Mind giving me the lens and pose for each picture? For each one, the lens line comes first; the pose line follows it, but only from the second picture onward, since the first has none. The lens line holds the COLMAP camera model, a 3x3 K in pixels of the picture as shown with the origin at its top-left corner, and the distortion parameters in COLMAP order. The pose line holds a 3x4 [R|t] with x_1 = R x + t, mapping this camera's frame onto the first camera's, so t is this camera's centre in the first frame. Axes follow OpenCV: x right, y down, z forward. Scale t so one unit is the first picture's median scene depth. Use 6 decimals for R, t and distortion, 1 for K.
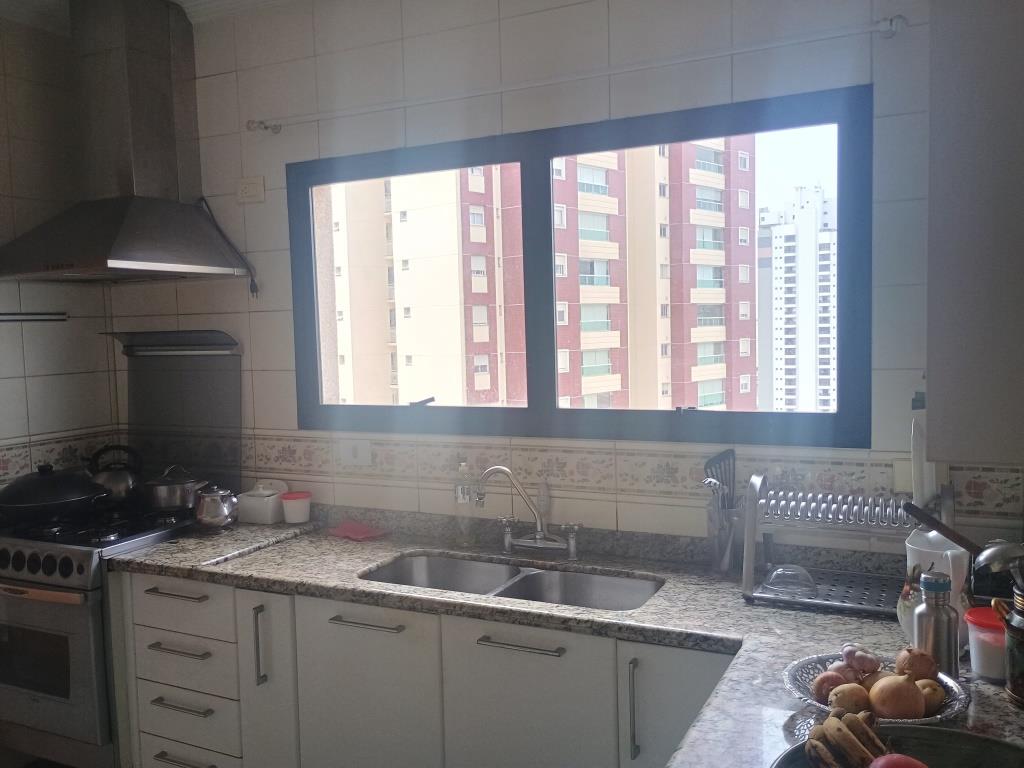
lens RADIAL K [[887.4, 0, 512.0], [0, 887.4, 384.0], [0, 0, 1]] dist [0.050104, -0.074128]
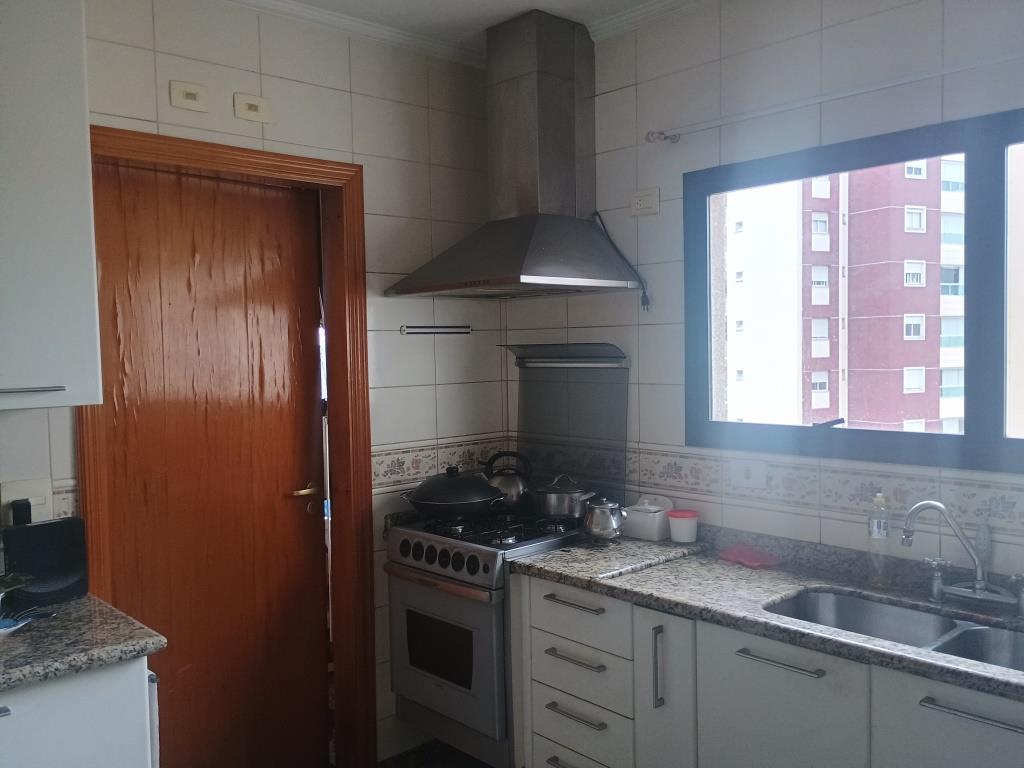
lens RADIAL K [[892.4, 0, 509.2], [0, 892.4, 389.2], [0, 0, 1]] dist [0.046815, -0.079415]
pose [[0.932654, 0.027599, -0.359714, -0.078114], [-0.030999, 0.999513, -0.003684, -0.001245], [0.359437, 0.014587, 0.933055, 0.021544]]
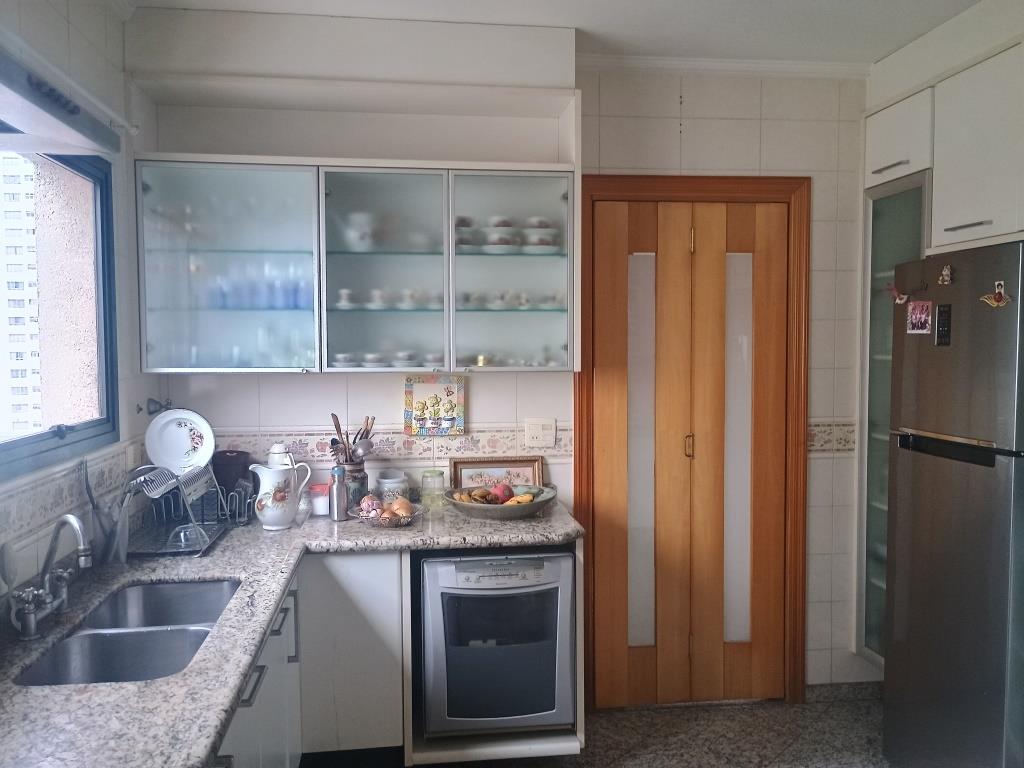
lens RADIAL K [[883.3, 0, 505.9], [0, 883.3, 390.5], [0, 0, 1]] dist [0.067952, -0.093596]
pose [[-0.546856, -0.017742, 0.837039, -0.819512], [0.069736, 0.995336, 0.066657, -0.042705], [-0.834317, 0.094824, -0.543068, 0.997235]]
